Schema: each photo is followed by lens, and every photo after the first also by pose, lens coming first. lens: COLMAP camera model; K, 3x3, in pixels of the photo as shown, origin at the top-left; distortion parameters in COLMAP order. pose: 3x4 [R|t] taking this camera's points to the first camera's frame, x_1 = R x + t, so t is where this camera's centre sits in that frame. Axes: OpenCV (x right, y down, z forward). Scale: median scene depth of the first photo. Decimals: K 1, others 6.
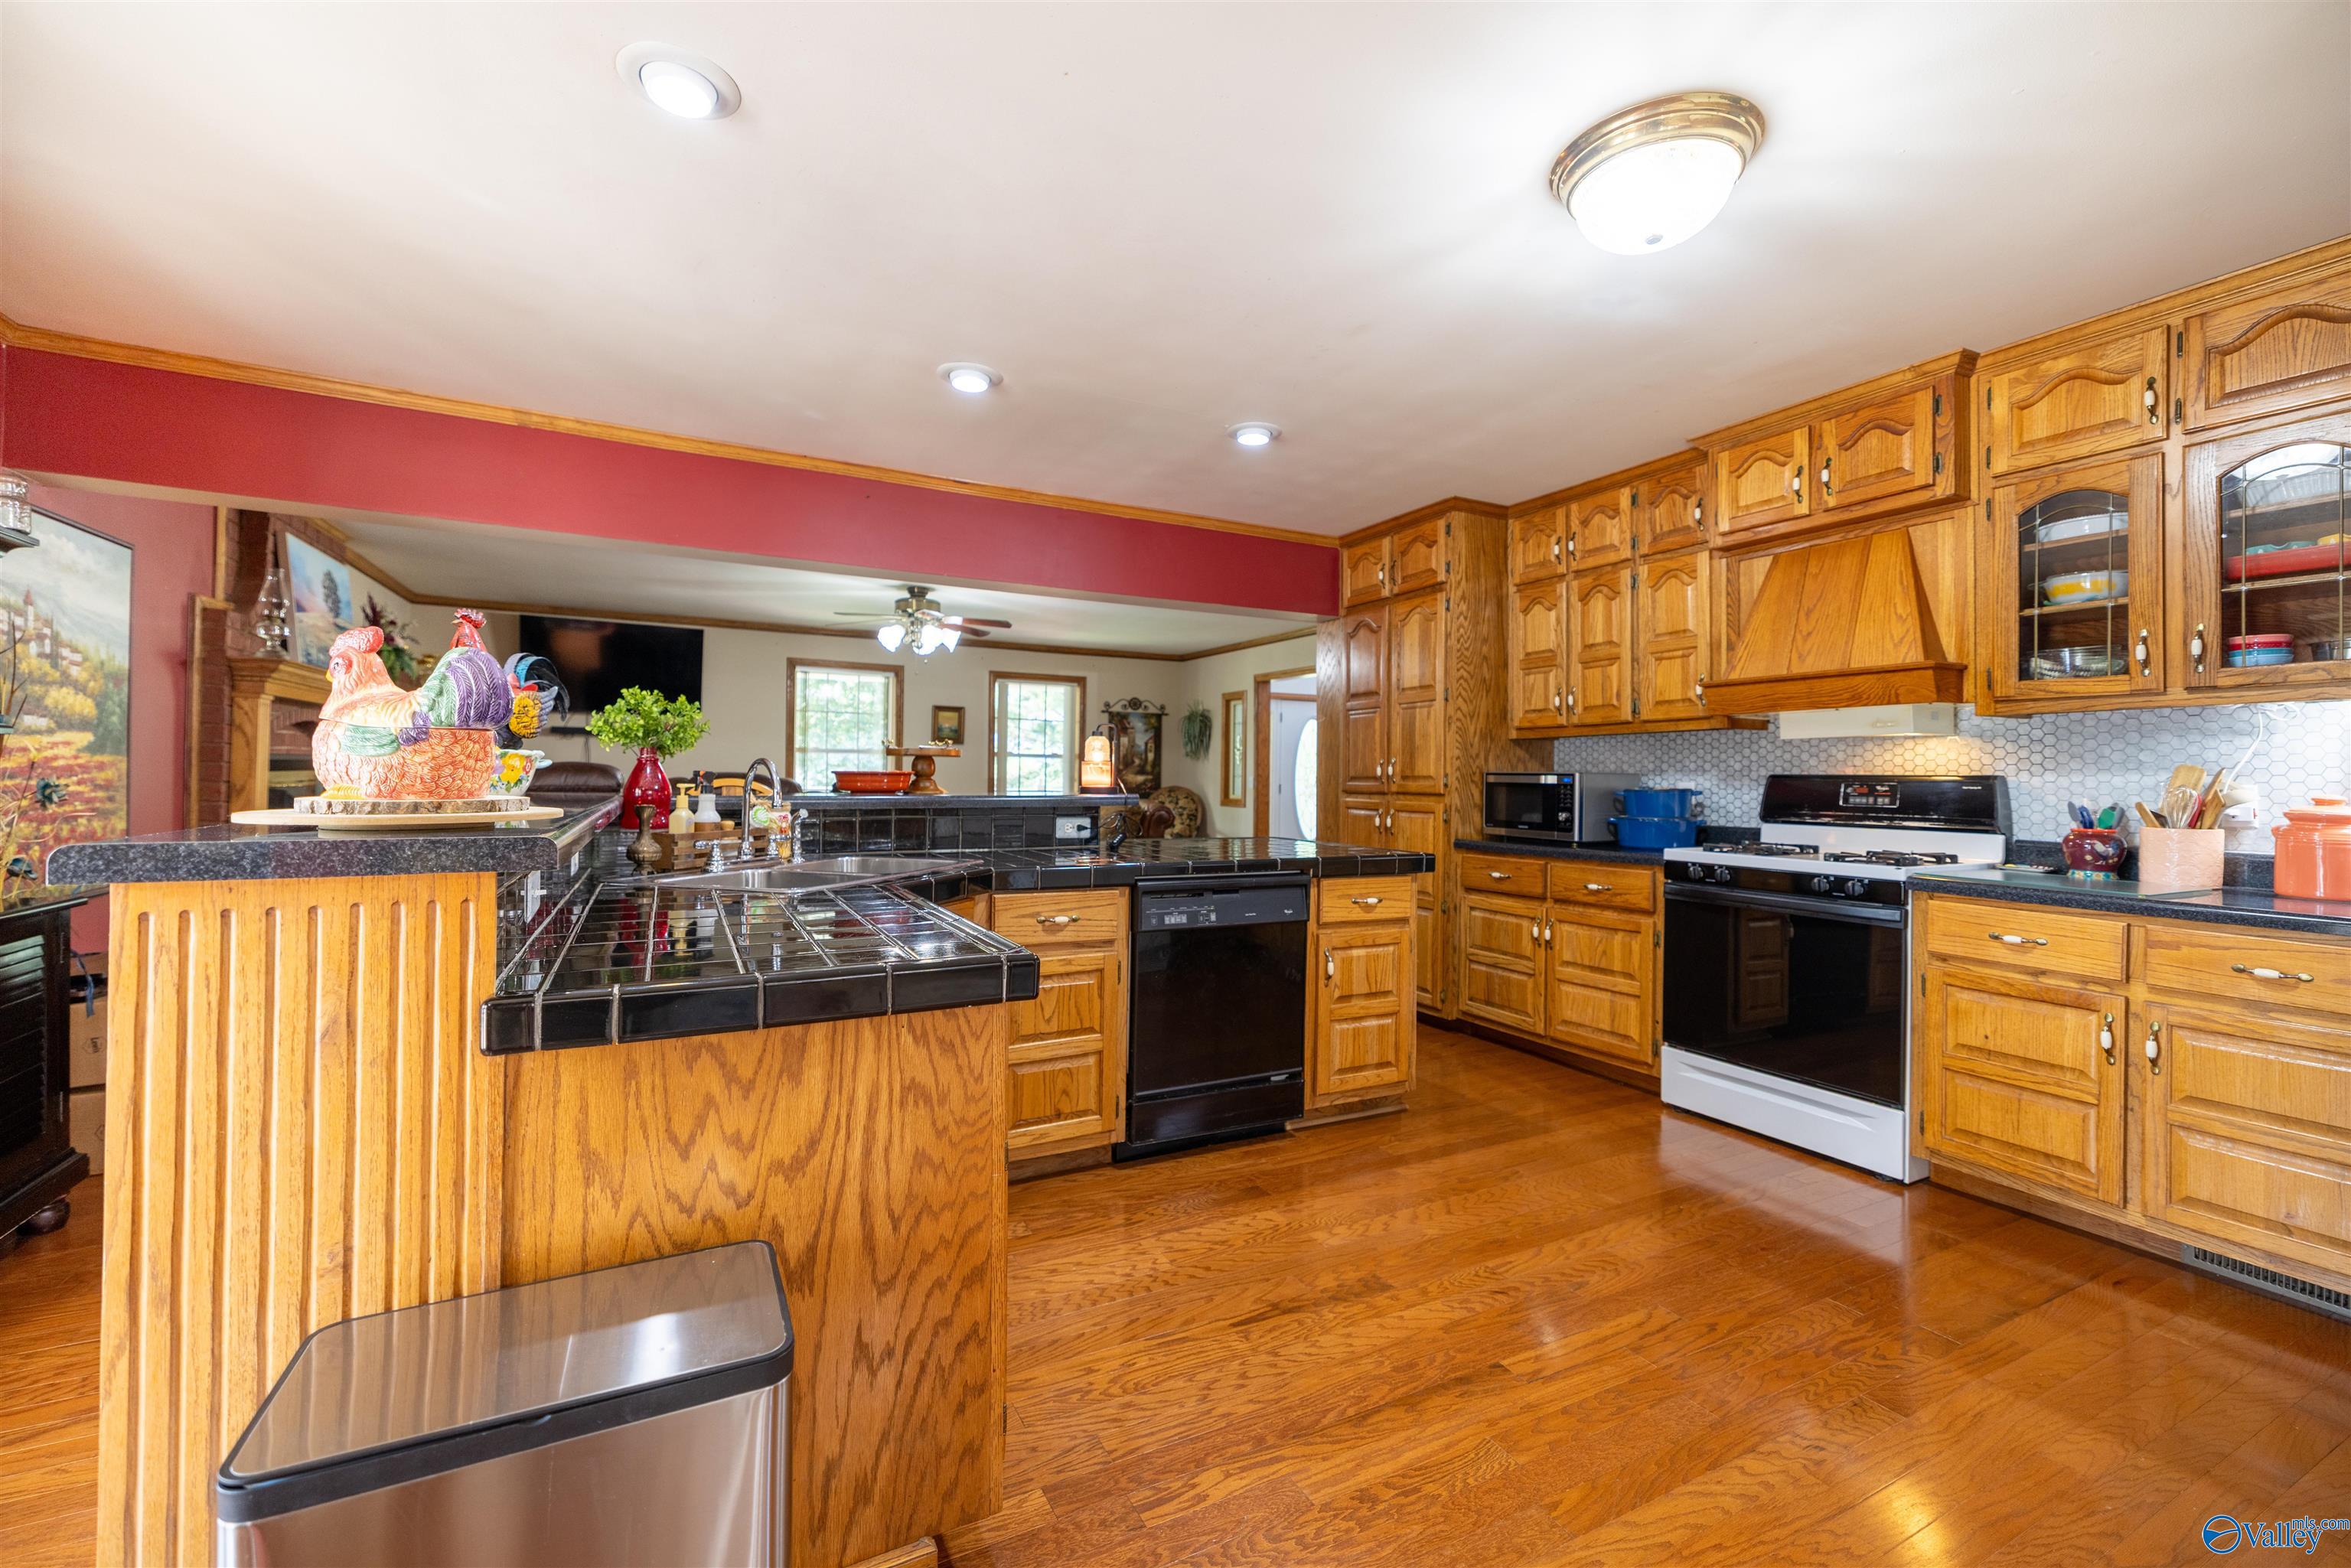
lens RADIAL K [[978.7, 0, 1163.2], [0, 978.7, 768.7], [0, 0, 1]] dist [0.003428, -0.001631]
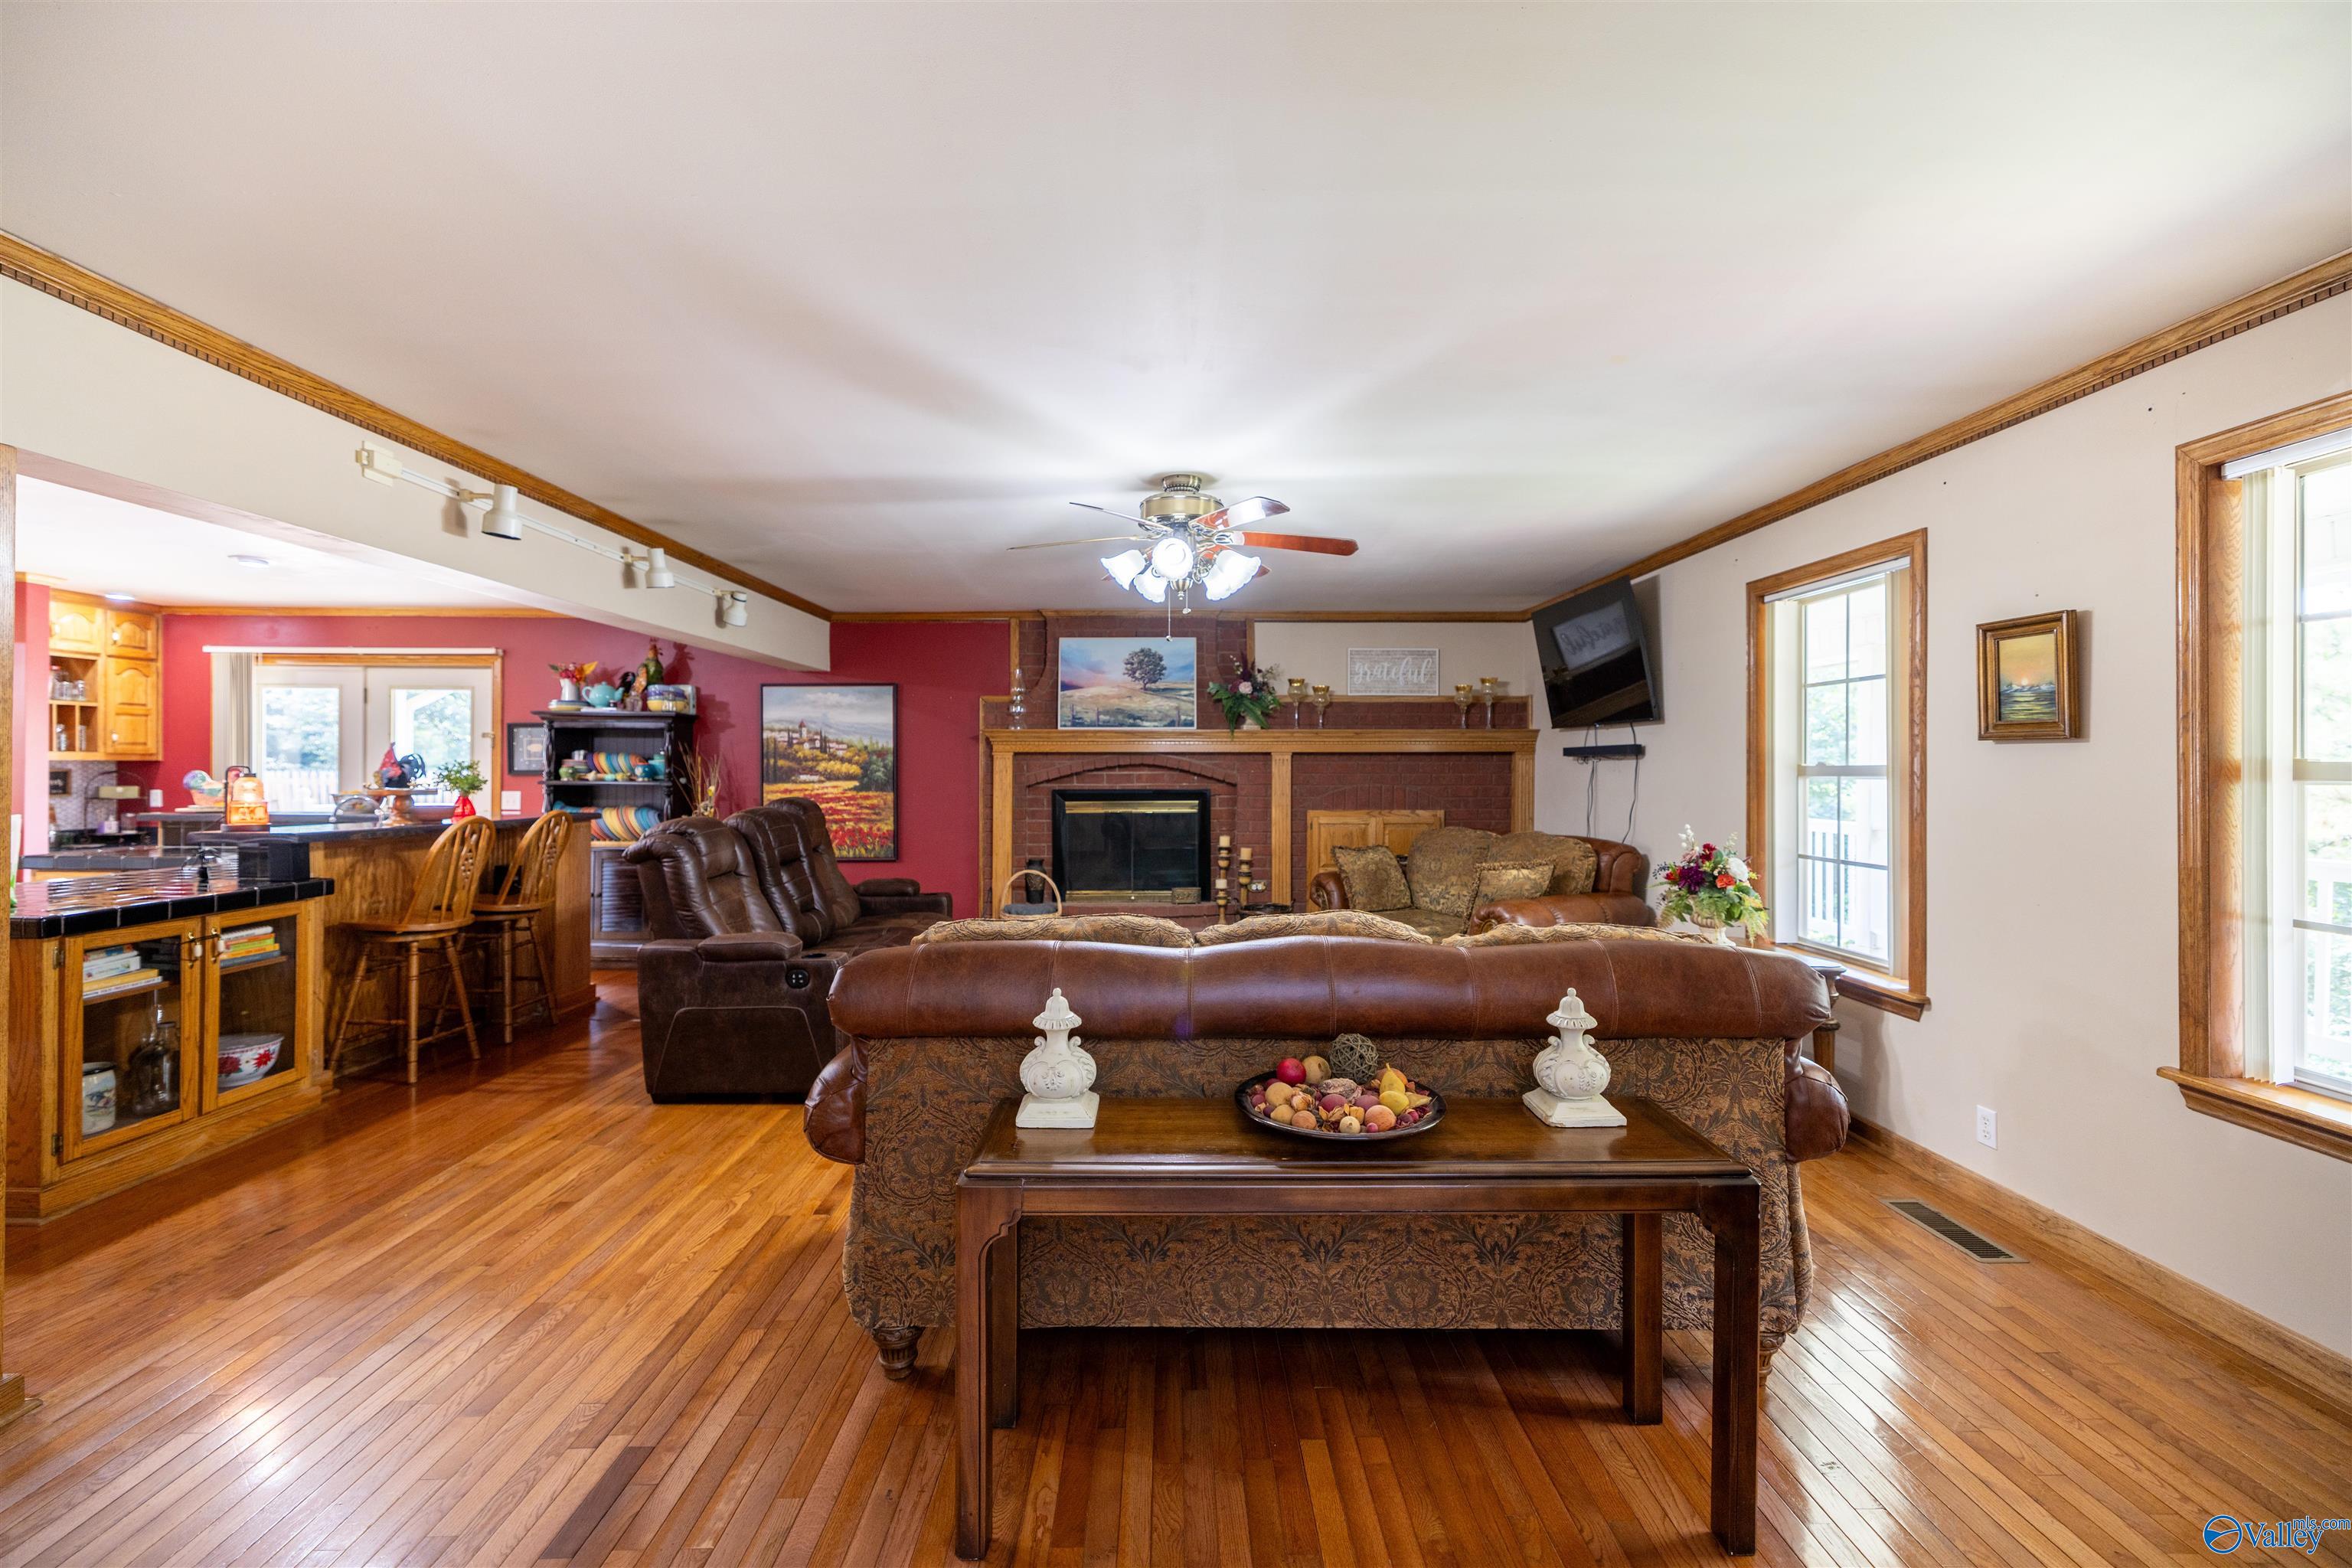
lens RADIAL K [[979.1, 0, 1175.2], [0, 979.1, 768.6], [0, 0, 1]] dist [0.003428, -0.001631]
pose [[-0.440435, -0.017800, -0.897608, 0.425394], [-0.004566, 0.999835, -0.017588, -0.026265], [0.897773, -0.003648, -0.440444, 2.253964]]
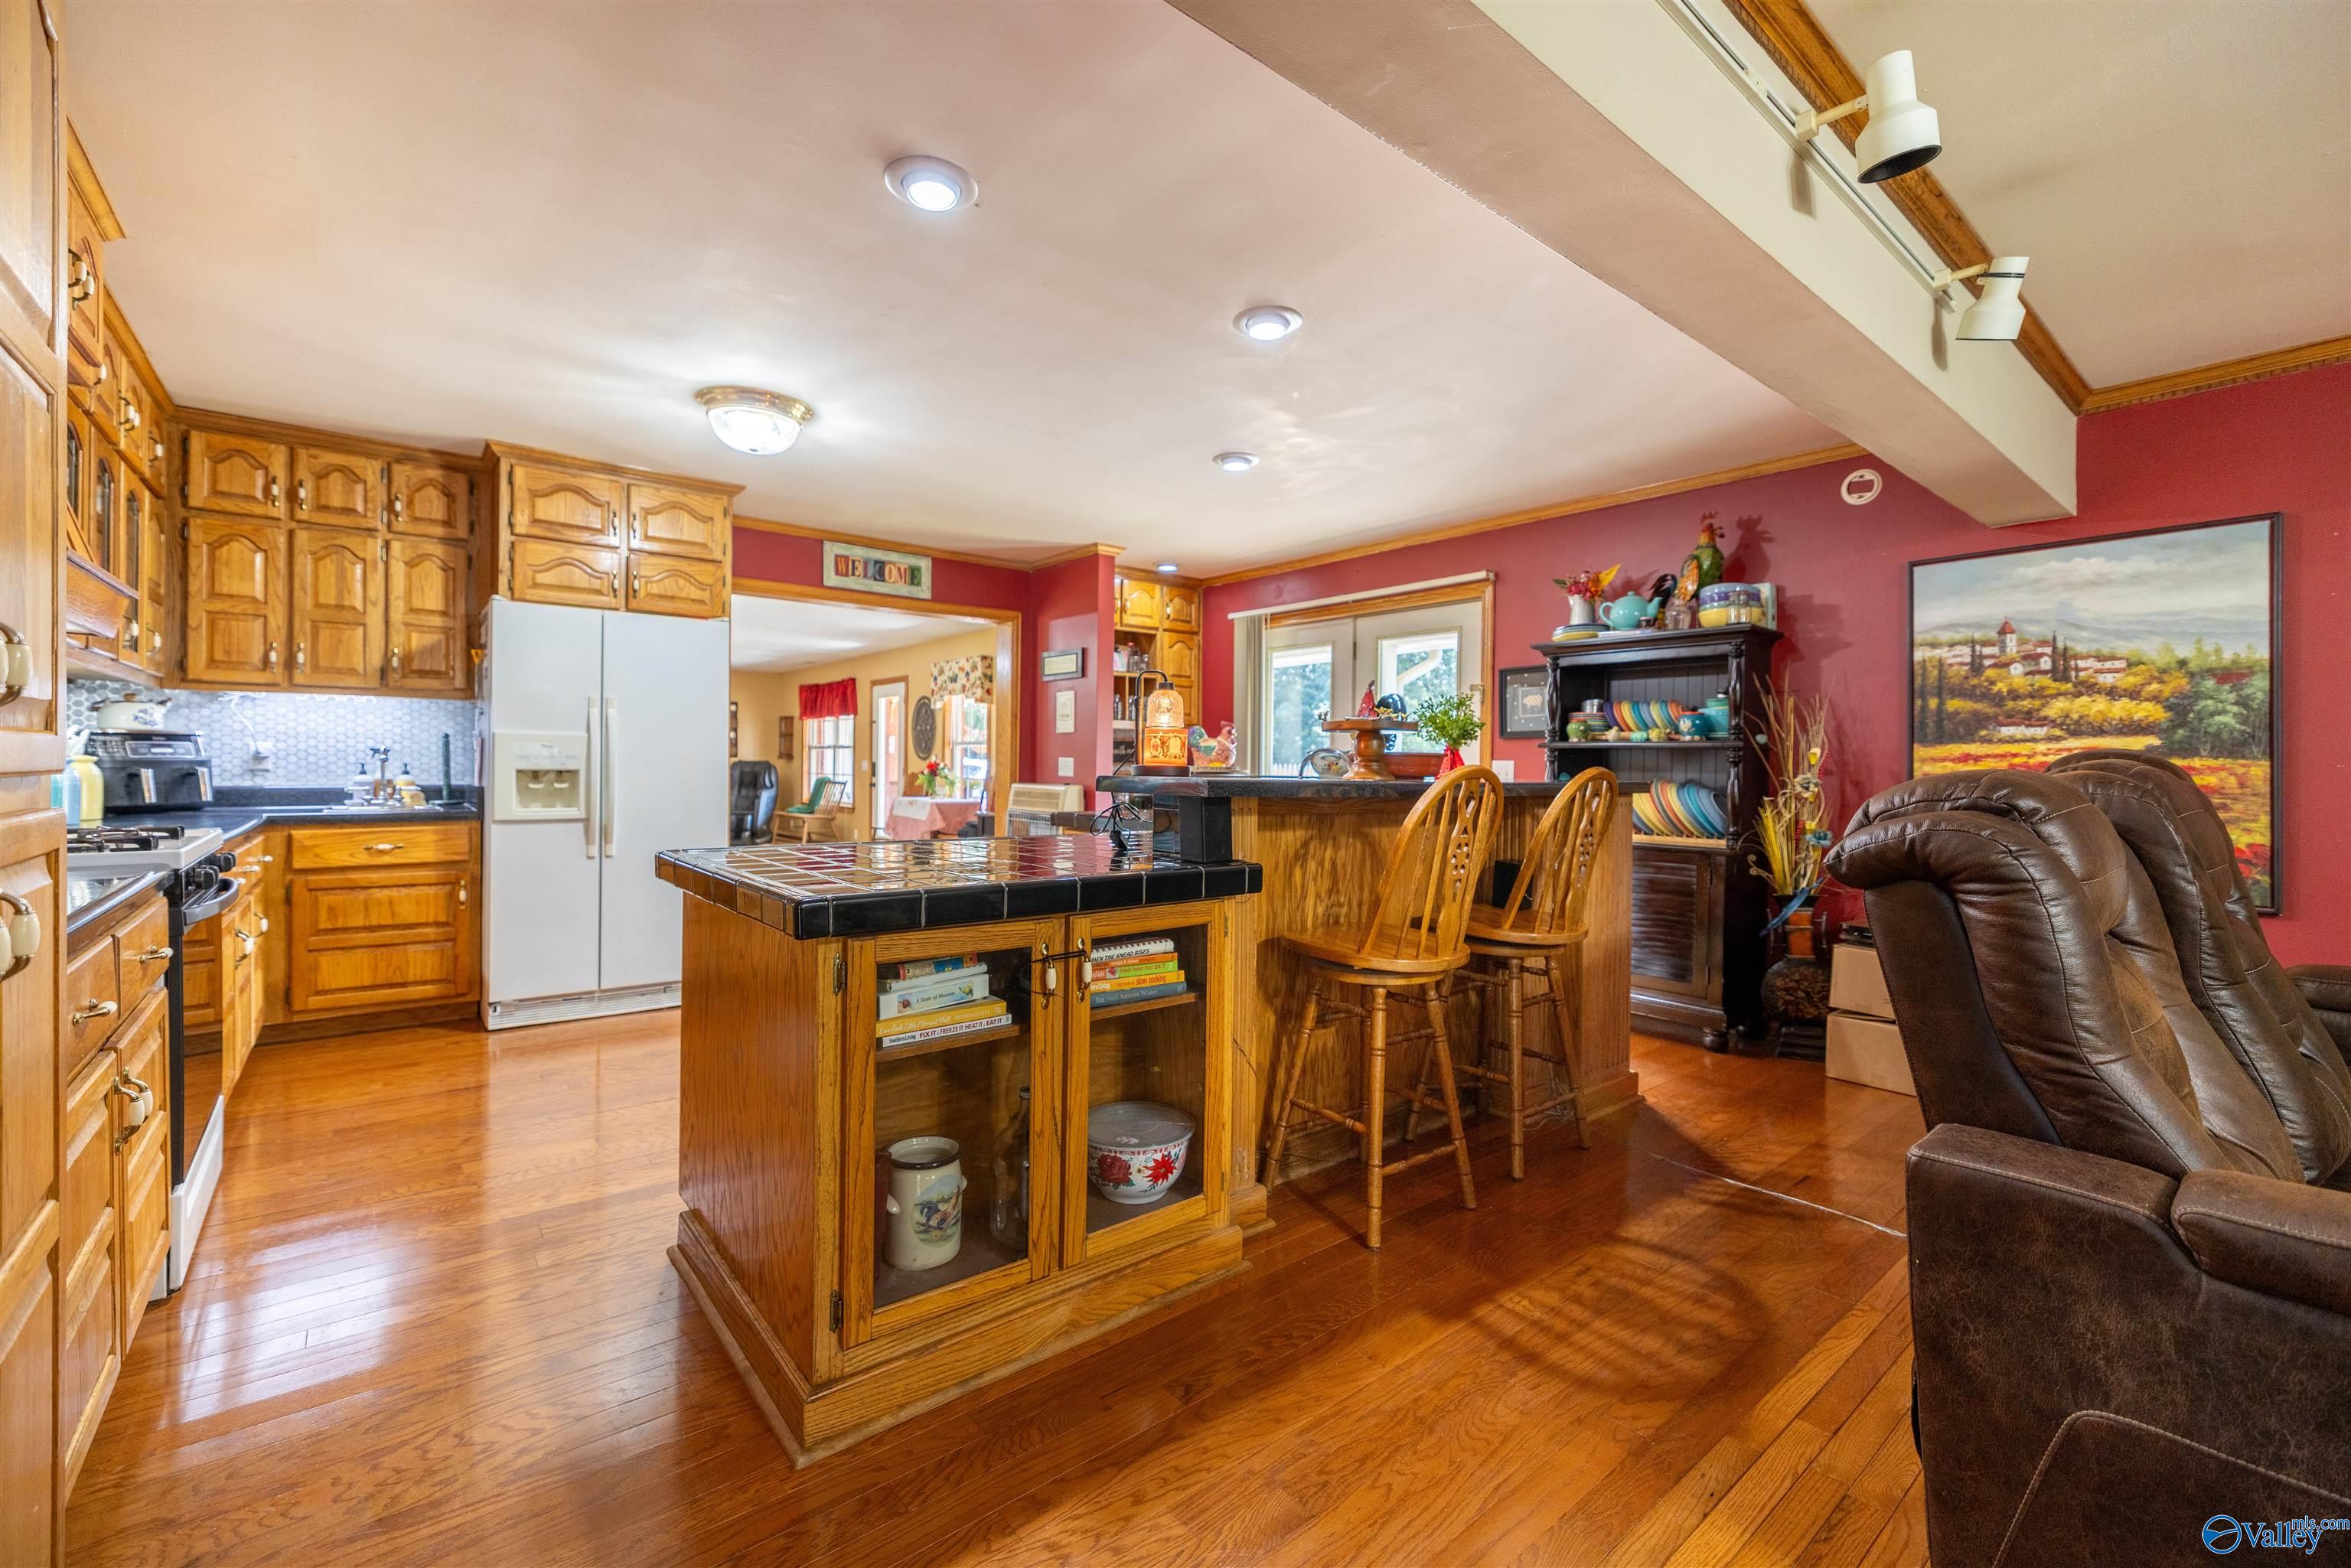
lens RADIAL K [[978.7, 0, 1175.6], [0, 978.7, 773.4], [0, 0, 1]] dist [0.003428, -0.001631]
pose [[-0.975805, -0.024880, -0.217221, 0.063437], [-0.024395, 0.999690, -0.004916, 0.025858], [0.217276, 0.000502, -0.976110, 1.556843]]
